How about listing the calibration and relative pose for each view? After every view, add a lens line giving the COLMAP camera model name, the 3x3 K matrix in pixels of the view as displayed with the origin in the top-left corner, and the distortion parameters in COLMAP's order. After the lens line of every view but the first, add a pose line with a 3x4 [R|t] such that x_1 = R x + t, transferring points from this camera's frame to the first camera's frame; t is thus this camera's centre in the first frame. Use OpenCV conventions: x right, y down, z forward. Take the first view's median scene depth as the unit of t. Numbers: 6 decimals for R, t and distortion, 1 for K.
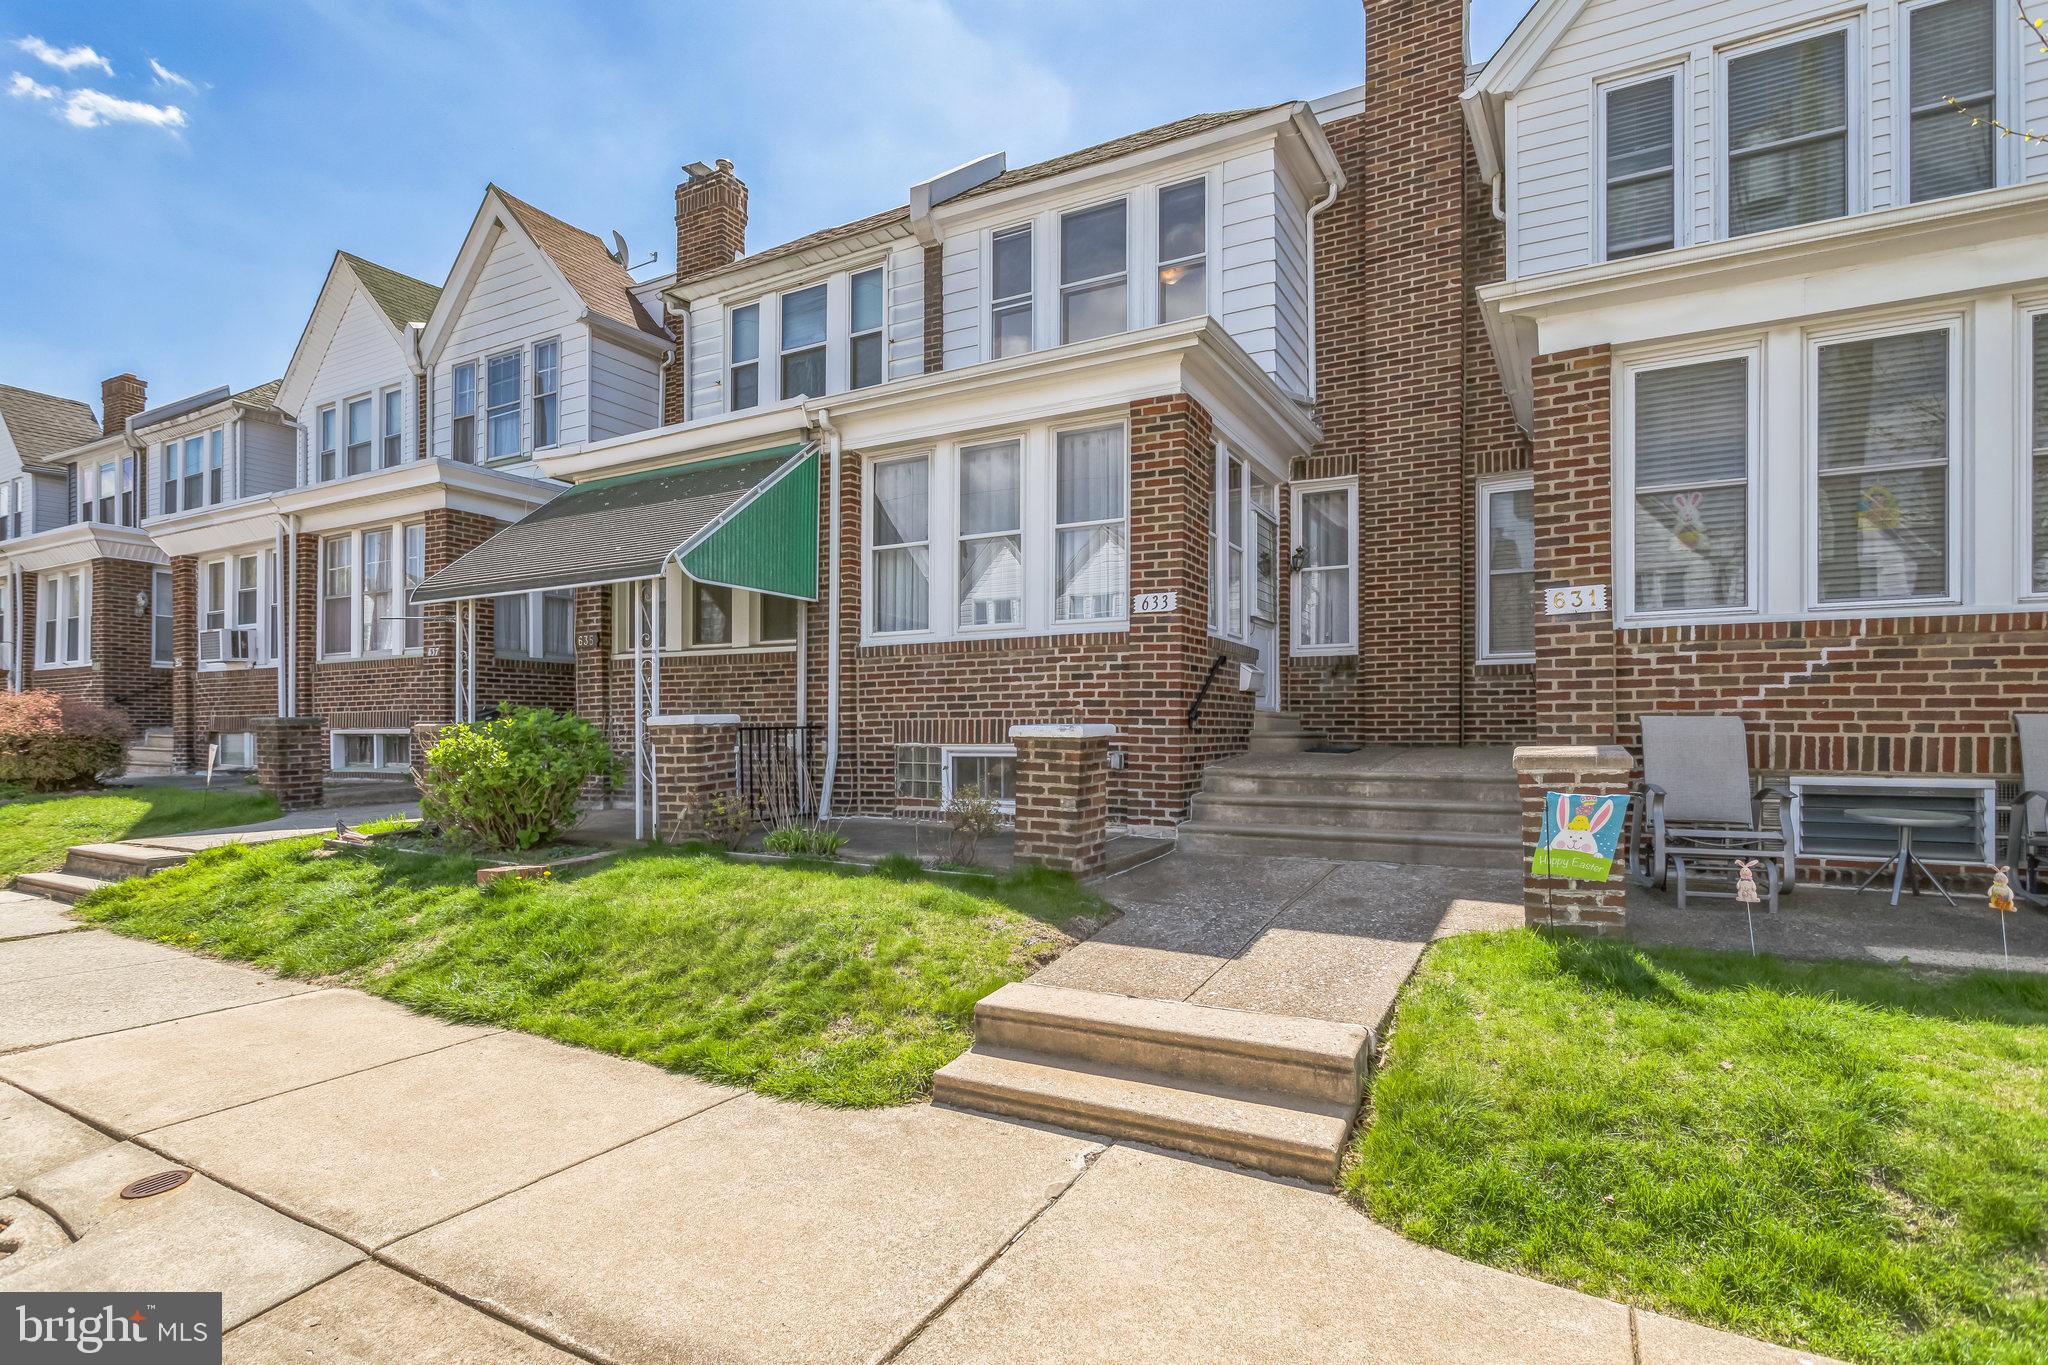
lens RADIAL K [[962.7, 0, 1038.5], [0, 962.7, 717.5], [0, 0, 1]] dist [-0.000224, 0.000798]
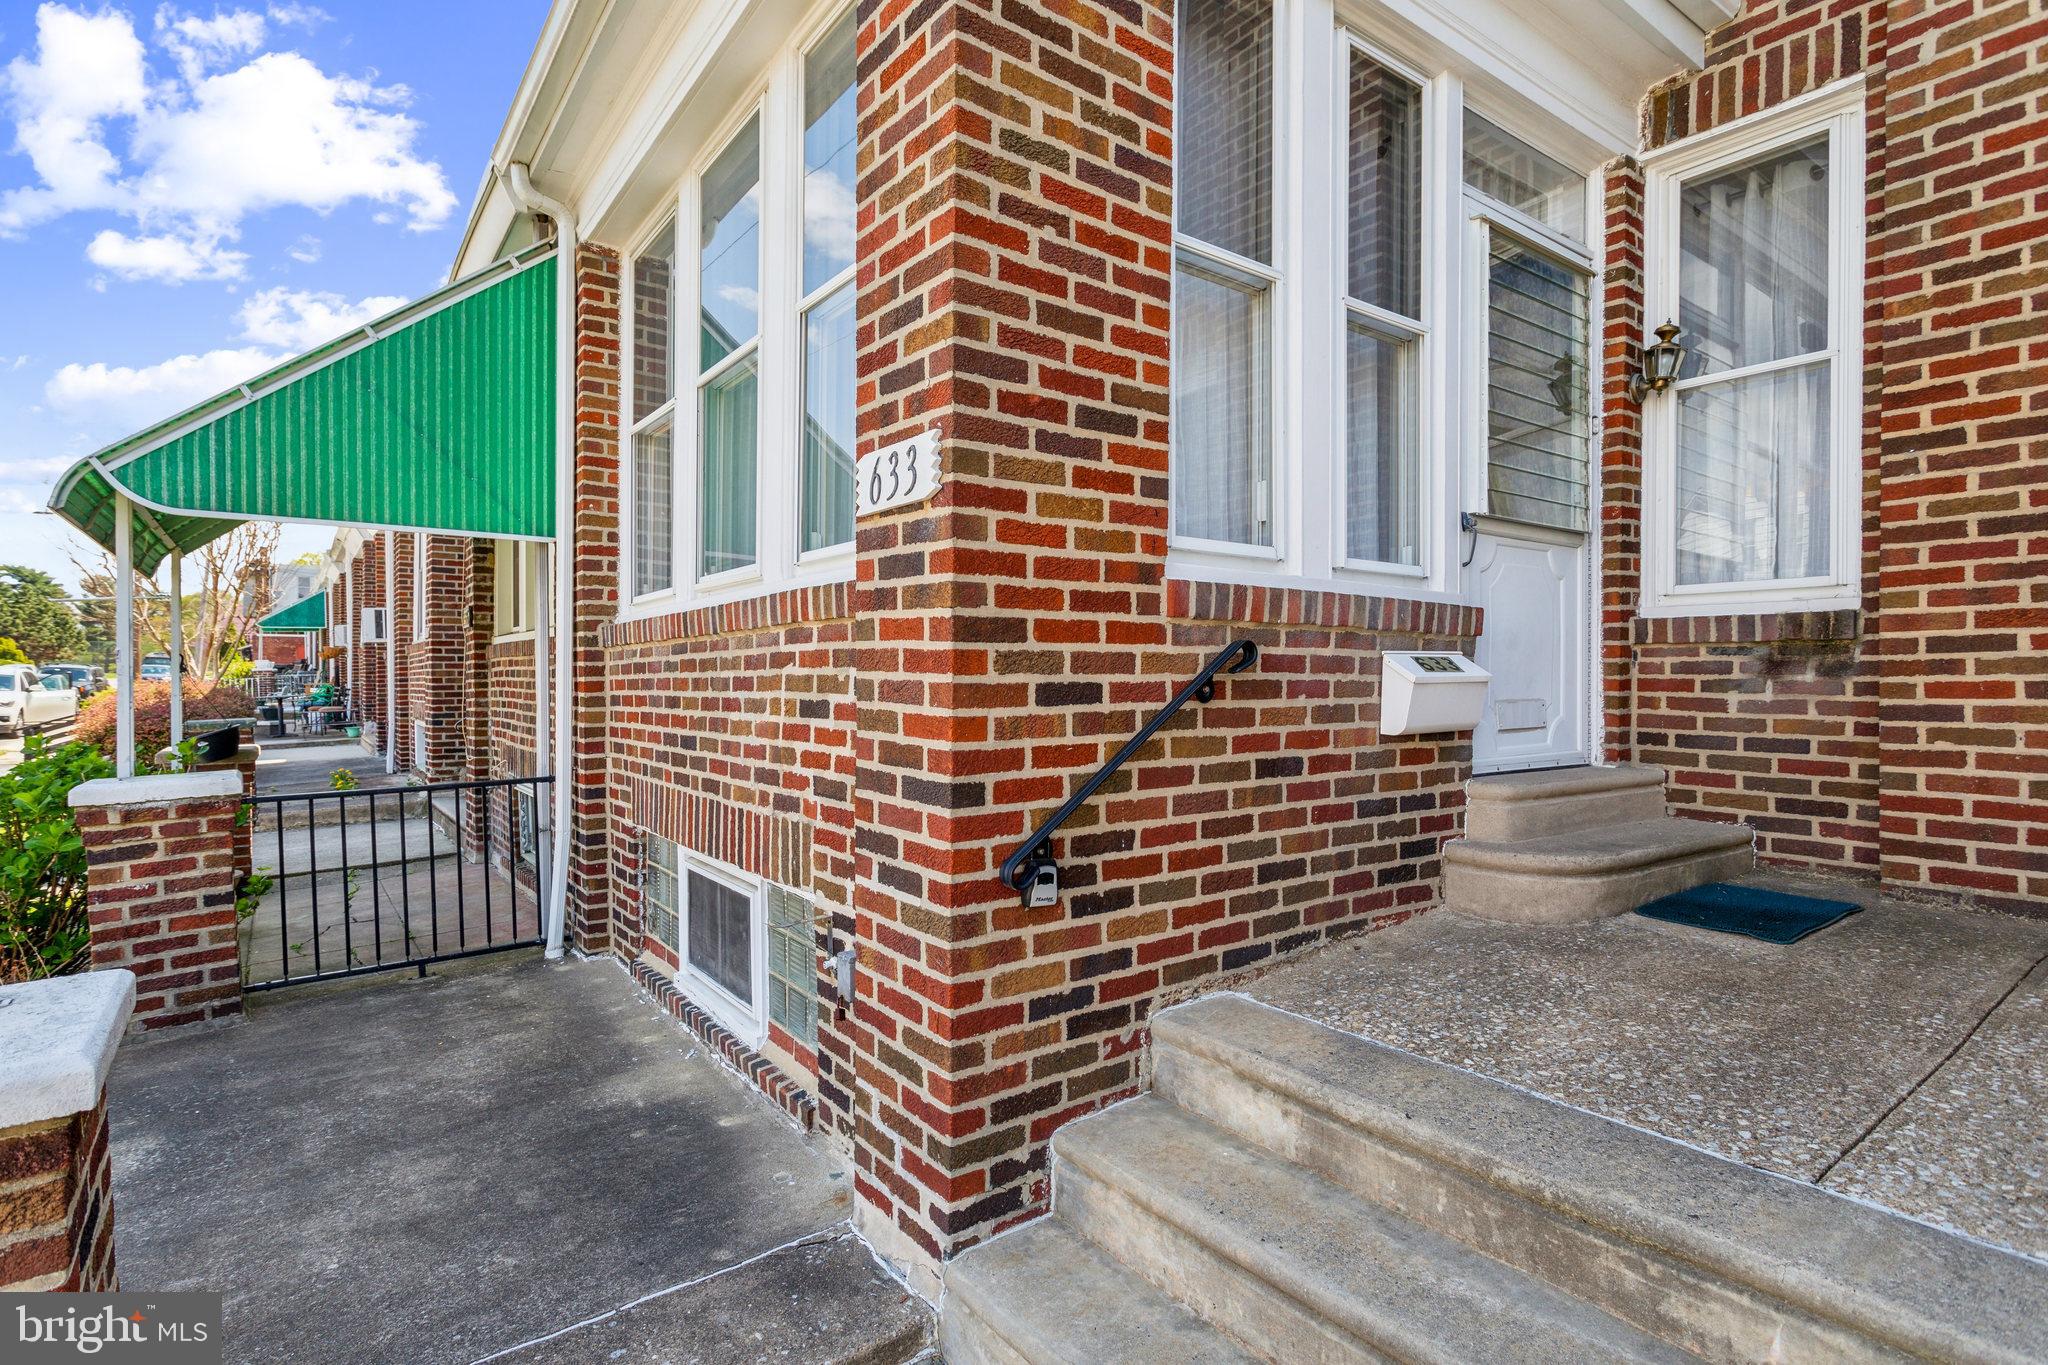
lens RADIAL K [[985.6, 0, 1024.2], [0, 985.6, 675.4], [0, 0, 1]] dist [0.000675, 0.001347]
pose [[0.903502, 0.000520, -0.428584, 0.270264], [0.003335, 0.999960, 0.008243, -0.057523], [0.428571, -0.008877, 0.903464, 0.705102]]
